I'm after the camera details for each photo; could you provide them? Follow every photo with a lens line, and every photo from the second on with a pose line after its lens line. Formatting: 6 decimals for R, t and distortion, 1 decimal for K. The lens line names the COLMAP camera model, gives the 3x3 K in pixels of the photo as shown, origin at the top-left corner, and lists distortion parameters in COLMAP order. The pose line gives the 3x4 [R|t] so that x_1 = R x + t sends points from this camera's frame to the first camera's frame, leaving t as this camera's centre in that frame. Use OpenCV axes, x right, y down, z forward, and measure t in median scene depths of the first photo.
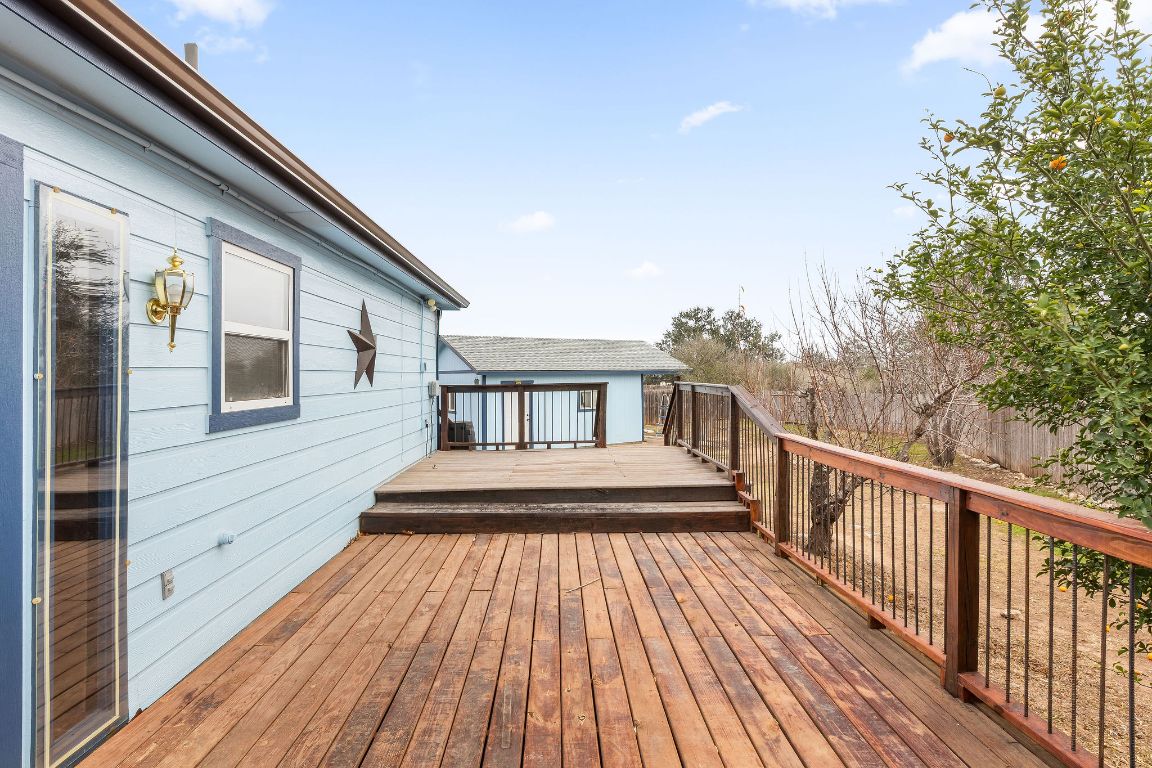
lens RADIAL K [[664.6, 0, 577.1], [0, 664.6, 378.6], [0, 0, 1]] dist [0.000752, 0.000067]
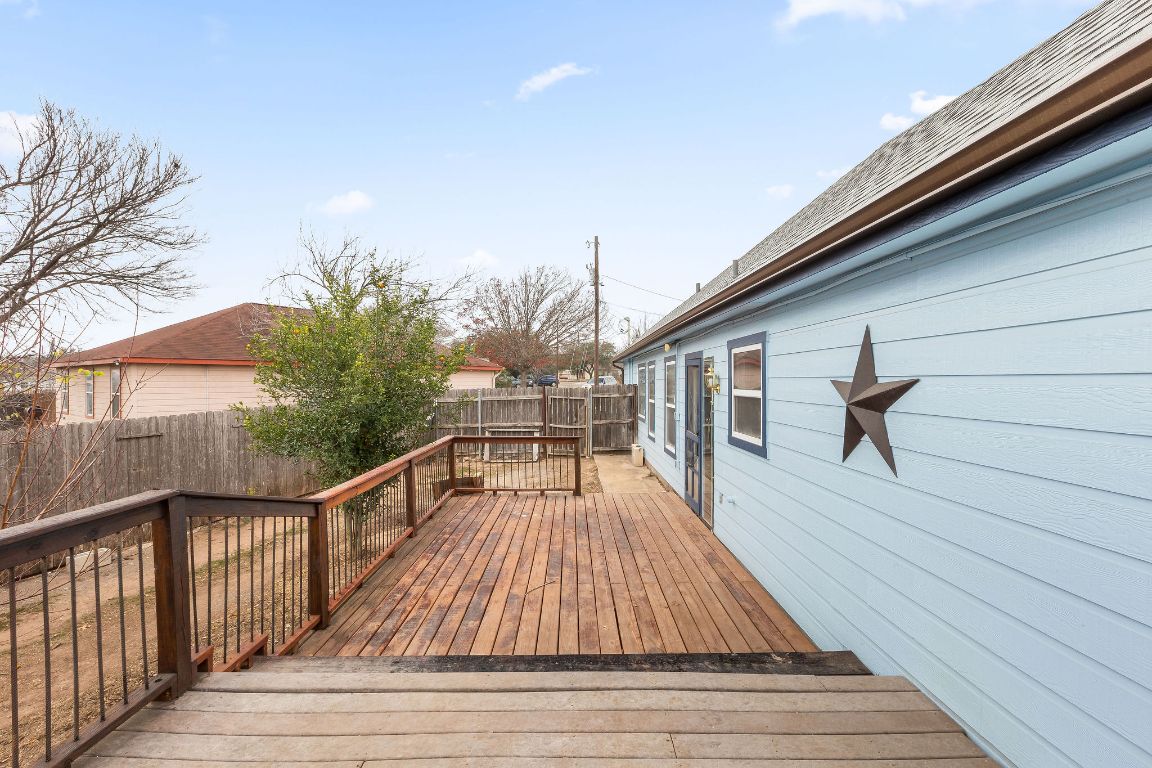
lens RADIAL K [[513.4, 0, 577.2], [0, 513.4, 385.1], [0, 0, 1]] dist [0.004546, -0.001307]
pose [[-0.999782, 0.005133, 0.020250, -0.099417], [0.005403, 0.999897, 0.013311, -0.119527], [-0.020180, 0.013418, -0.999706, 2.445864]]
